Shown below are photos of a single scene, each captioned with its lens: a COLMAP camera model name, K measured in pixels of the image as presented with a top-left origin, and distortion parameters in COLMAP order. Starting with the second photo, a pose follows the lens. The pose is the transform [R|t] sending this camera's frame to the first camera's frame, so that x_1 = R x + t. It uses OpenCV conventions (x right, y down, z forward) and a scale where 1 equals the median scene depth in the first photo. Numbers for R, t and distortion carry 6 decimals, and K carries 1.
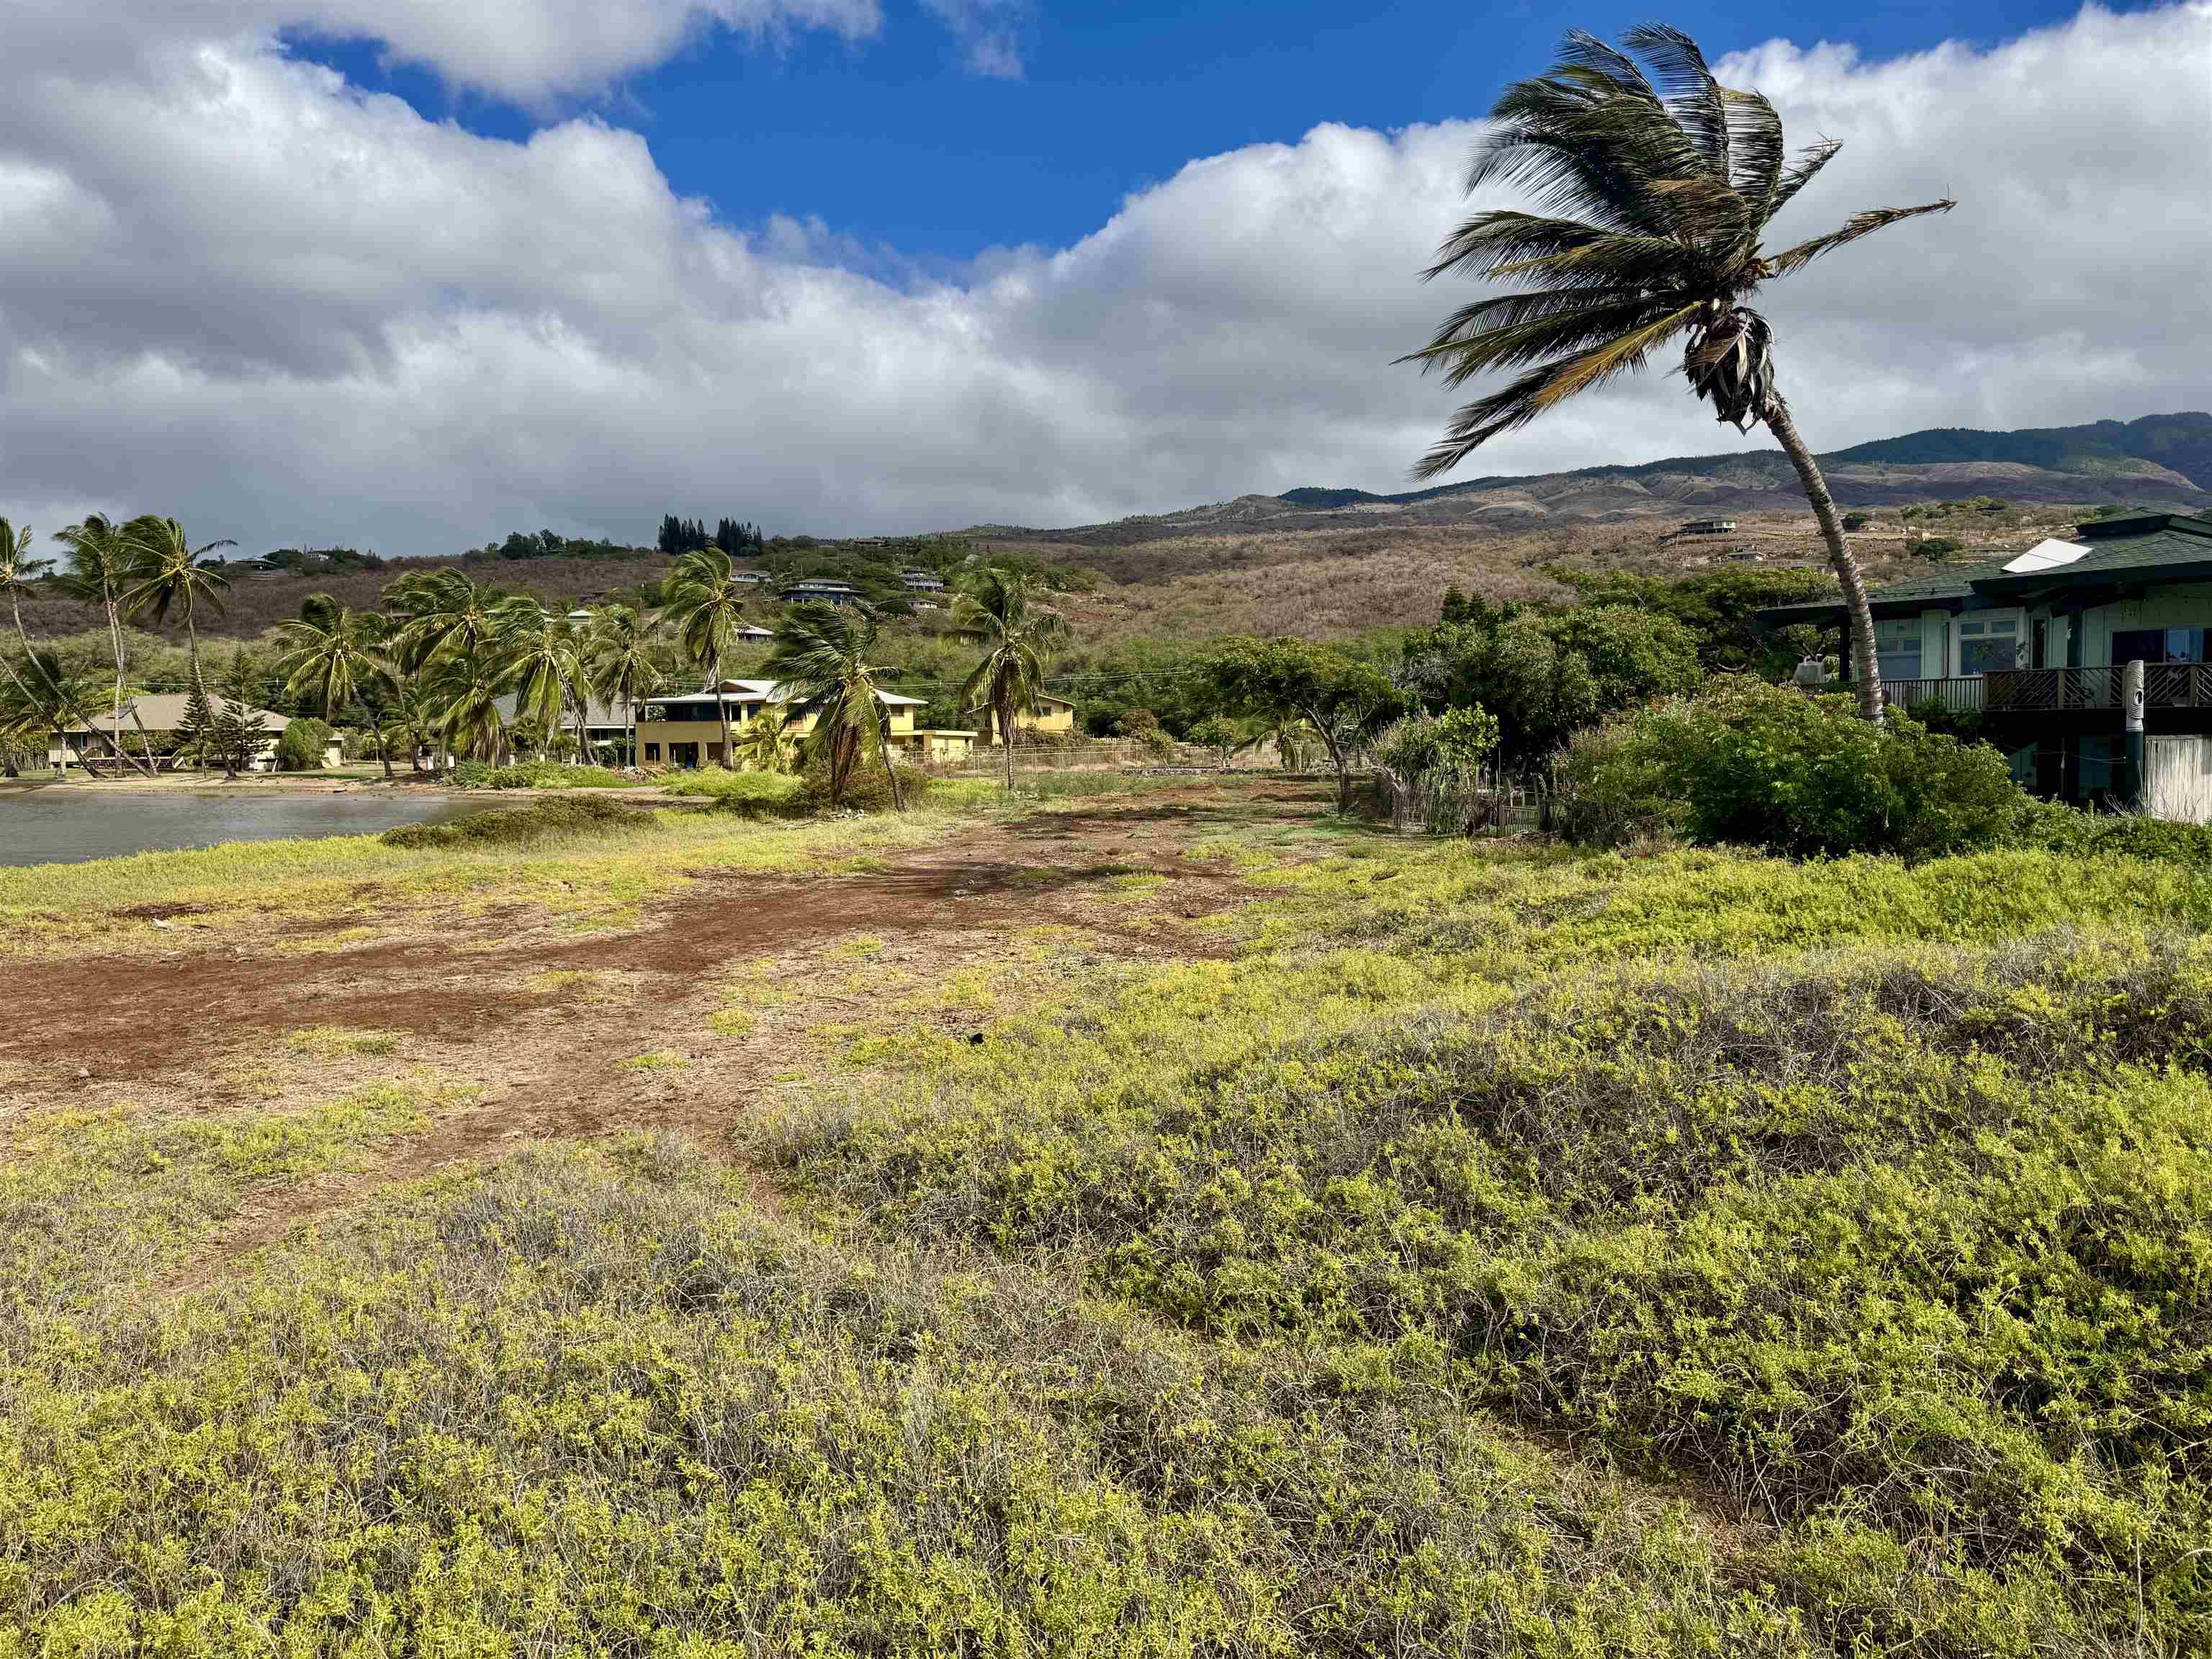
lens RADIAL K [[1533.9, 0, 1105.3], [0, 1533.9, 820.6], [0, 0, 1]] dist [0.024433, -0.022145]
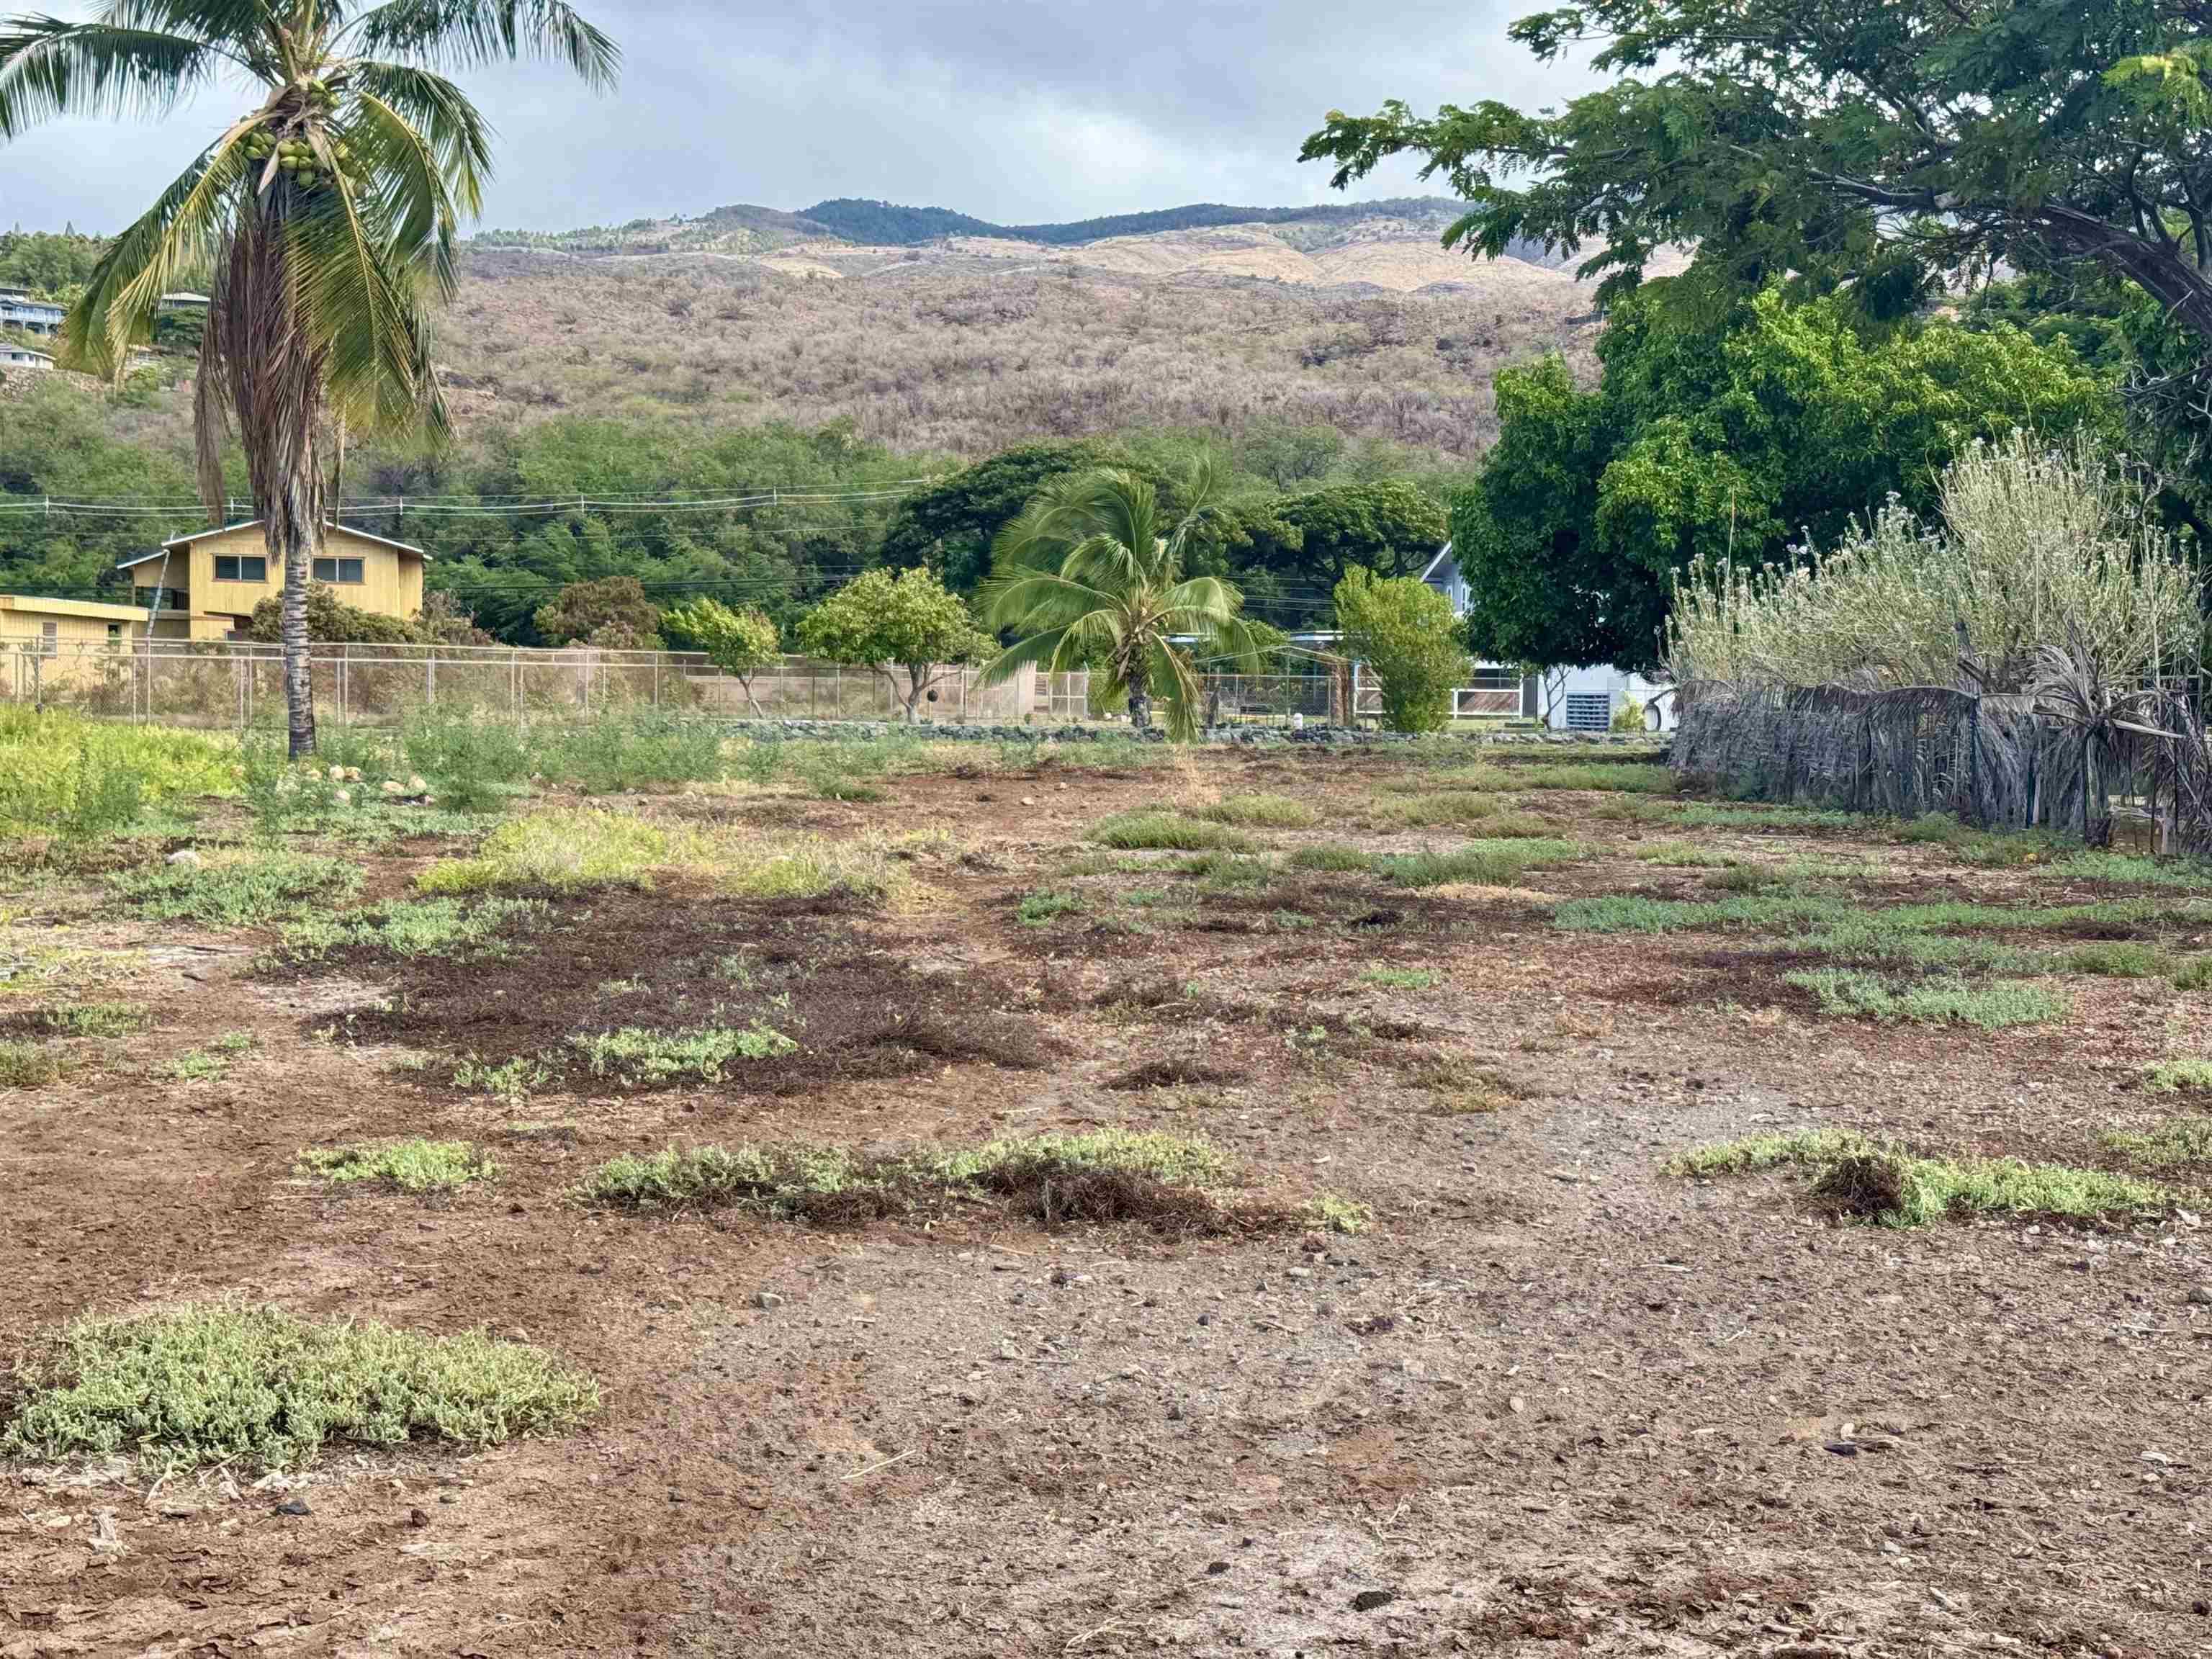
lens RADIAL K [[3023.3, 0, 1118.0], [0, 3023.3, 828.4], [0, 0, 1]] dist [0.130494, 0.000000]
pose [[0.974936, 0.018644, 0.221704, -0.068544], [-0.016159, 0.999785, -0.013020, -0.010128], [-0.221899, 0.009111, 0.975027, 0.845050]]
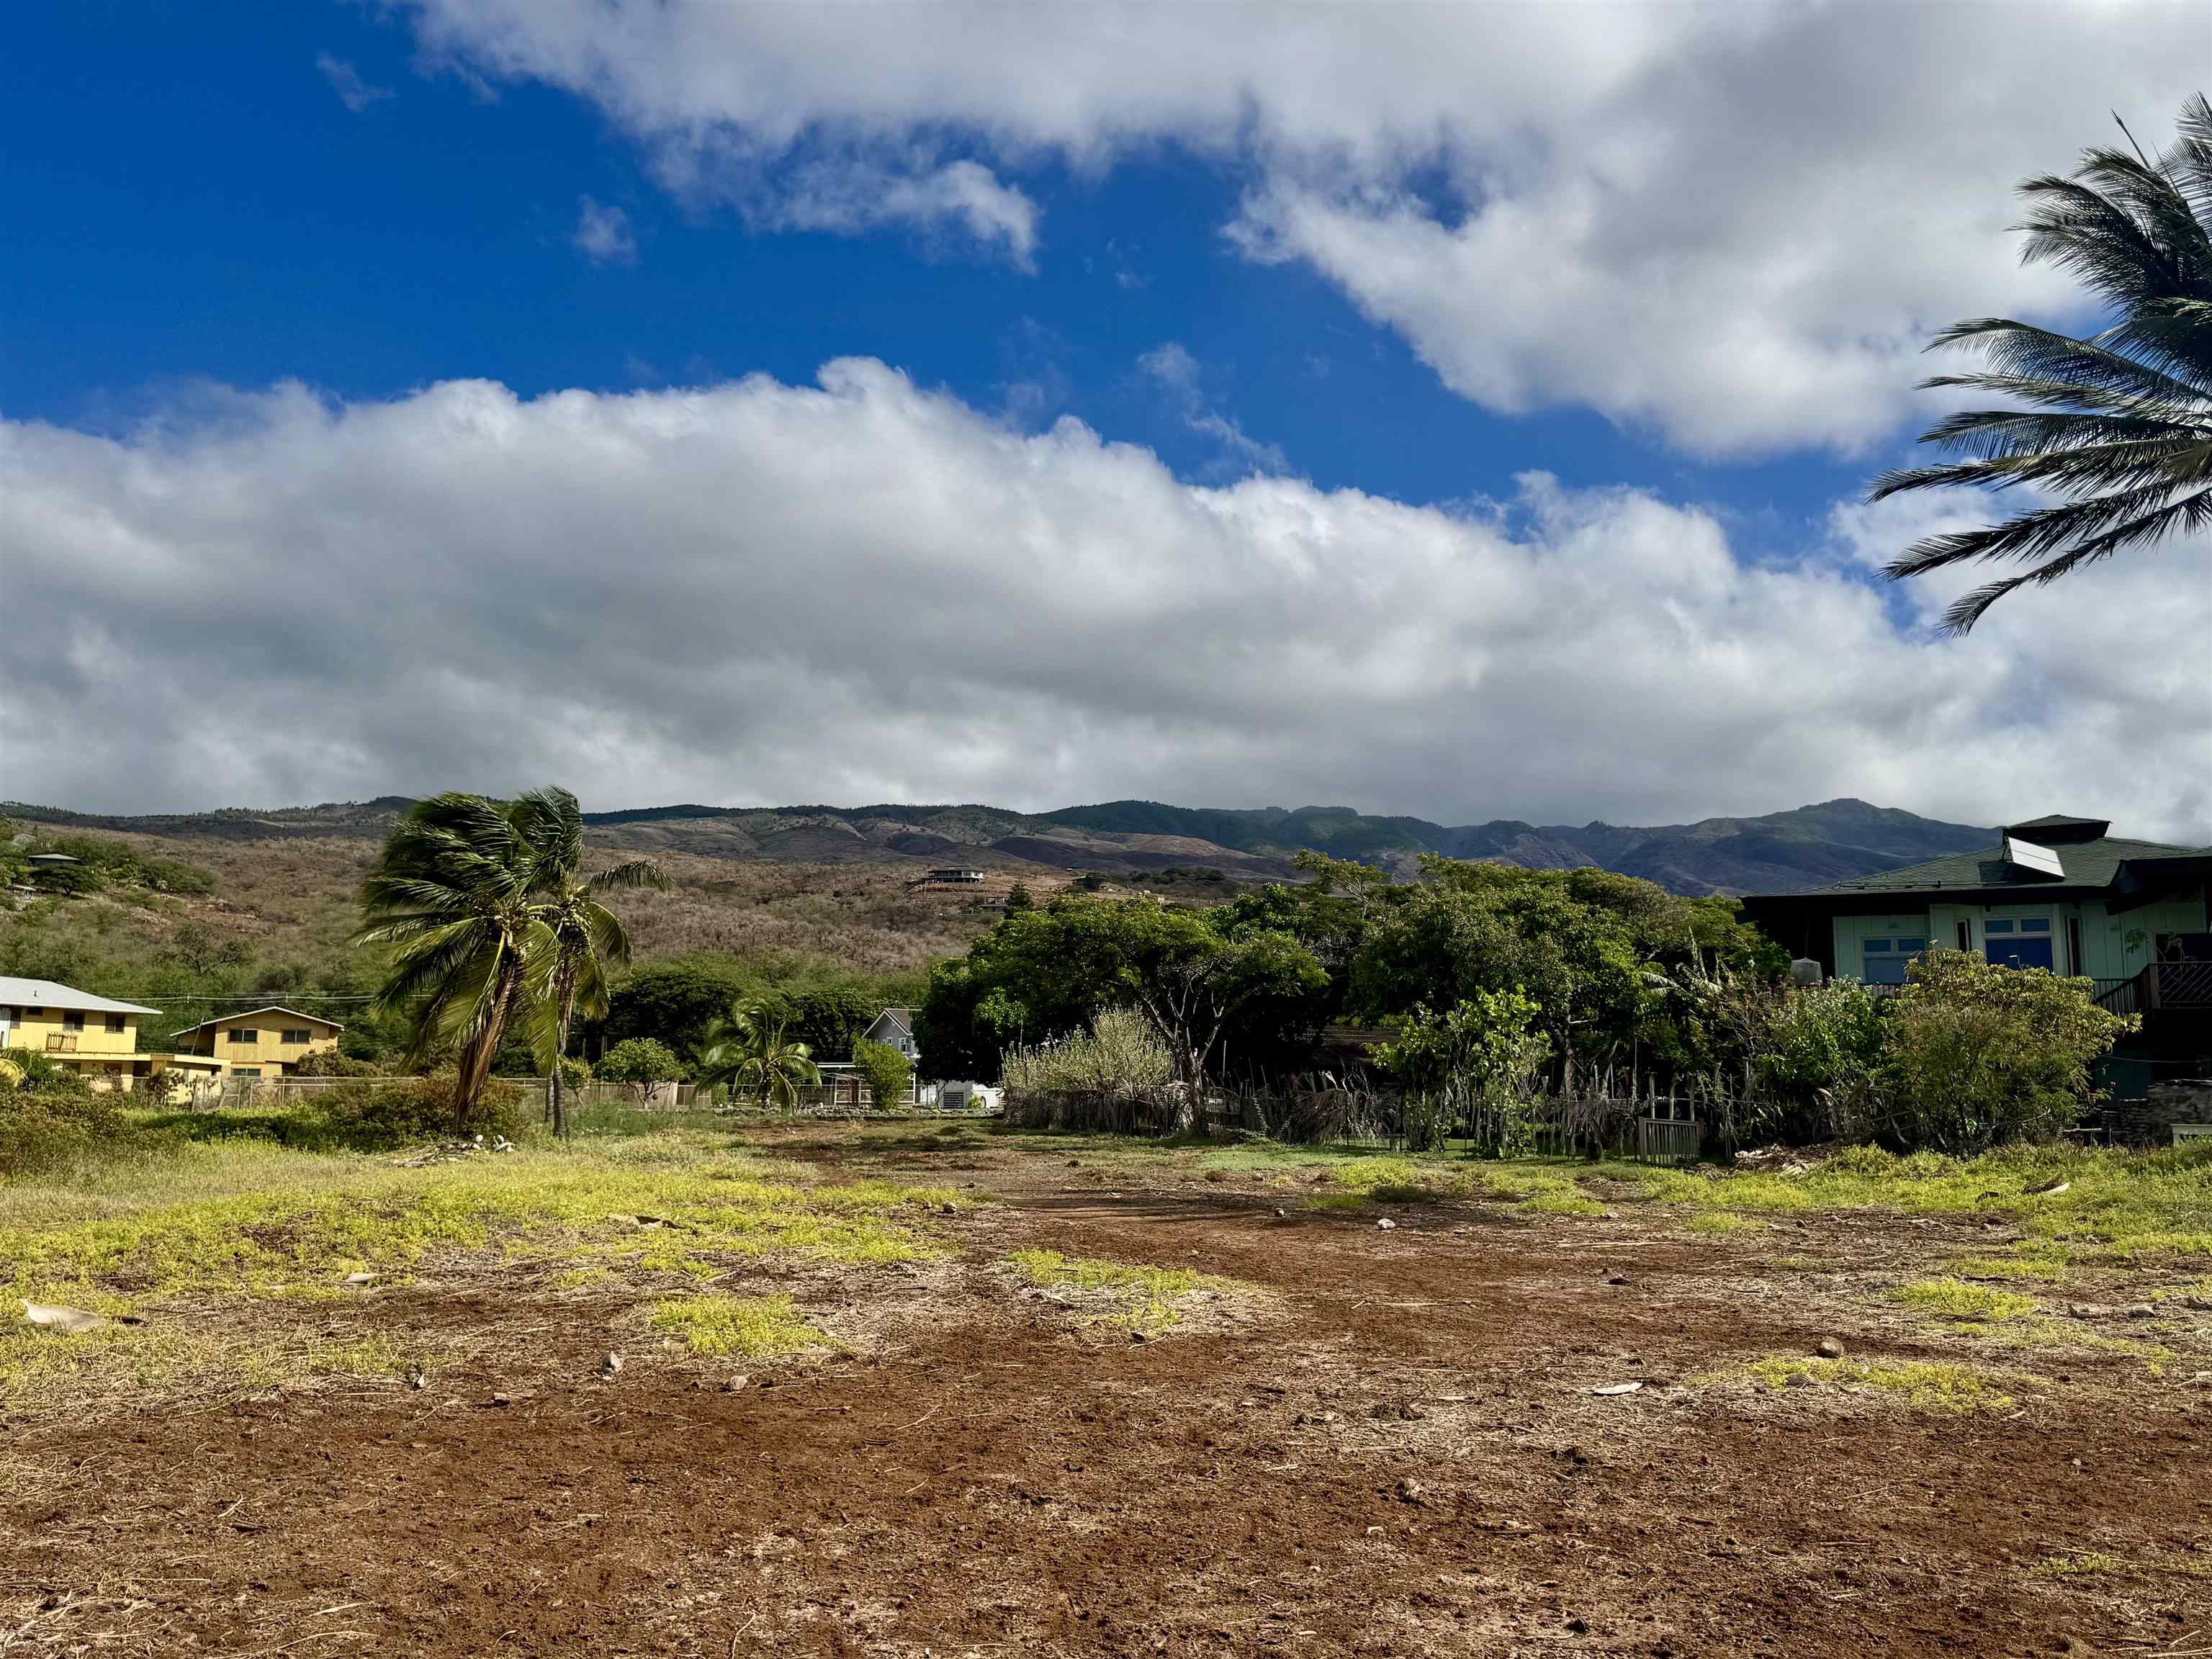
lens RADIAL K [[1789.1, 0, 1117.2], [0, 1789.1, 834.5], [0, 0, 1]] dist [0.049469, -0.004856]
pose [[0.882975, 0.086706, 0.461342, -0.336594], [0.008444, 0.979700, -0.200290, 0.025230], [-0.469344, 0.180747, 0.864319, 0.308865]]
